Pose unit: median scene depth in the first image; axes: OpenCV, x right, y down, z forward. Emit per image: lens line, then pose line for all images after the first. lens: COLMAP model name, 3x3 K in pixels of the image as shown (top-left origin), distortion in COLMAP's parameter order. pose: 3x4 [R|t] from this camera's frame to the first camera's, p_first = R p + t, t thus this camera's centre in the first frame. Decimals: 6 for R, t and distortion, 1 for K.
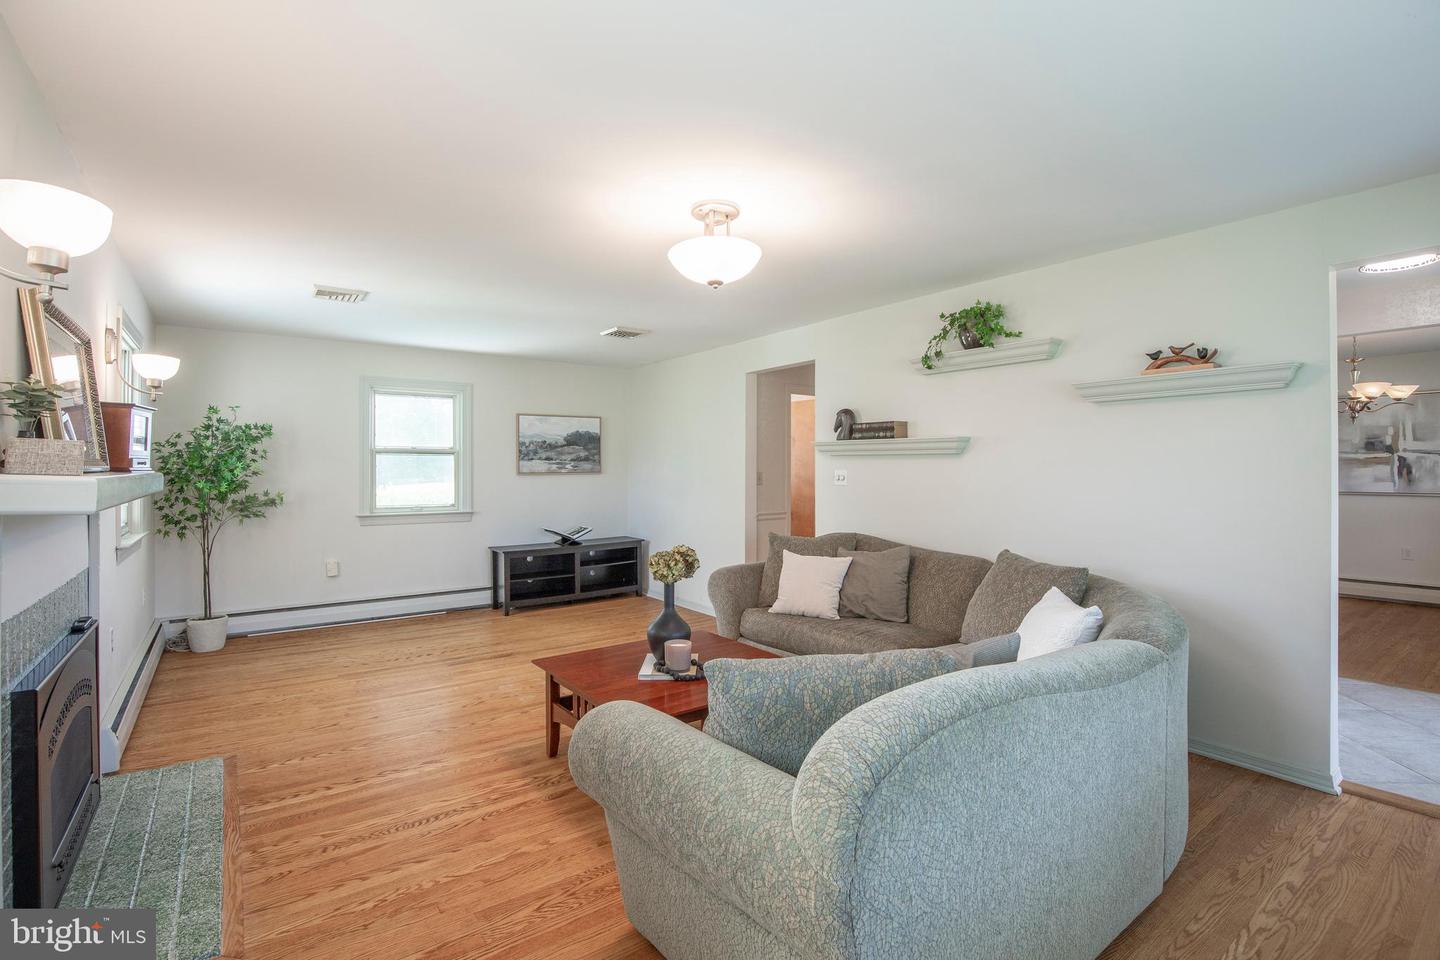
lens RADIAL K [[664.7, 0, 723.4], [0, 664.7, 468.4], [0, 0, 1]] dist [-0.034497, 0.006691]
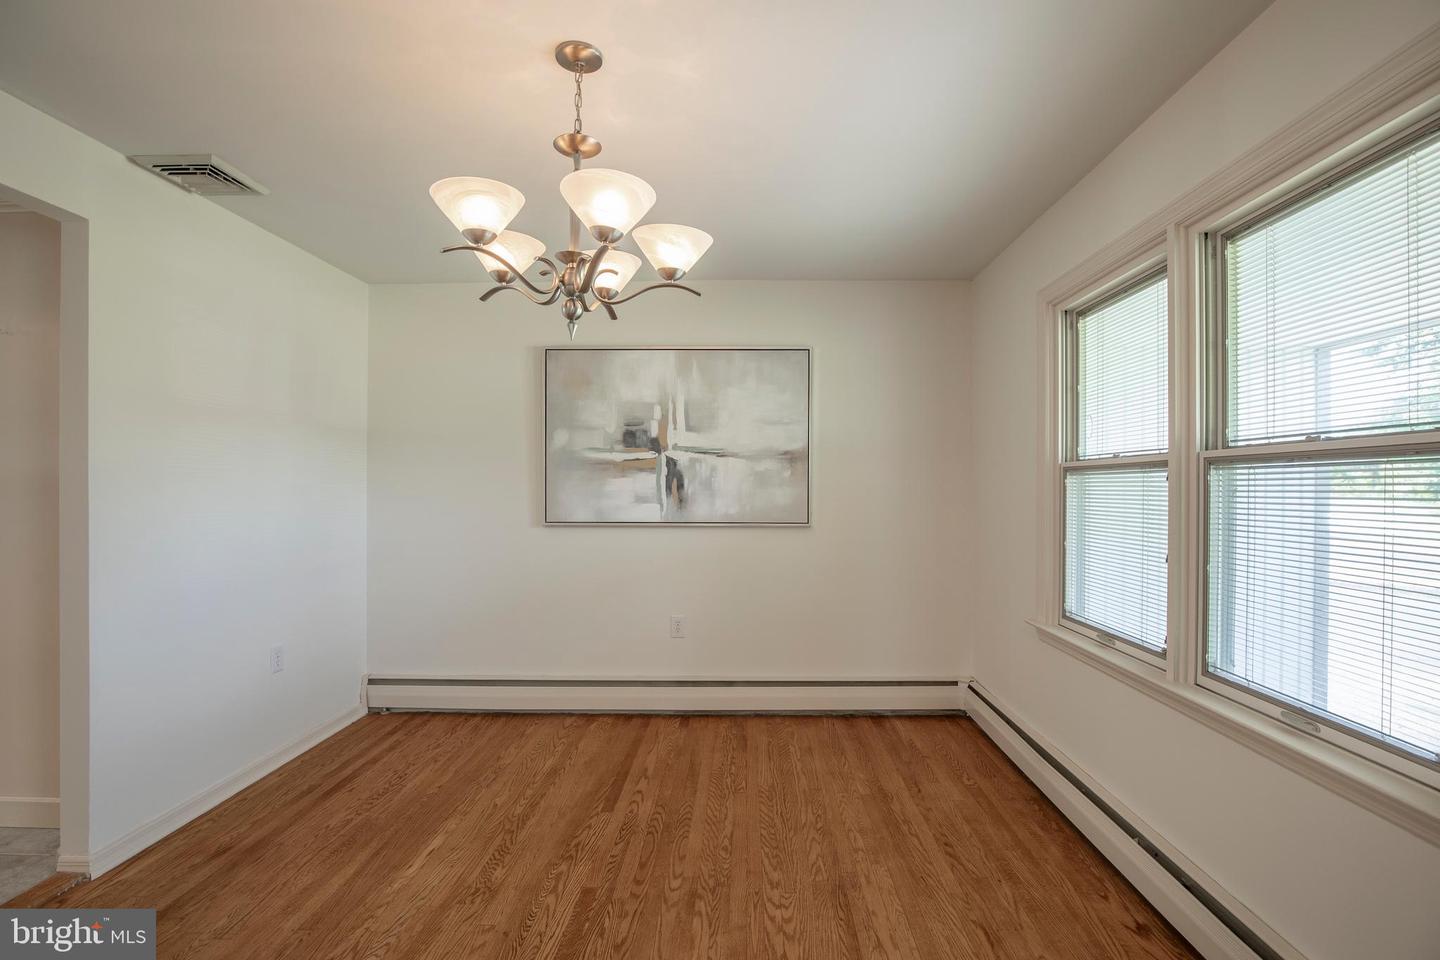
lens RADIAL K [[664.7, 0, 751.9], [0, 664.7, 485.5], [0, 0, 1]] dist [-0.034497, 0.006691]
pose [[0.584091, 0.003073, 0.811682, 0.626252], [-0.006294, 0.999980, 0.000743, 0.005121], [-0.811664, -0.005542, 0.584099, 0.607584]]
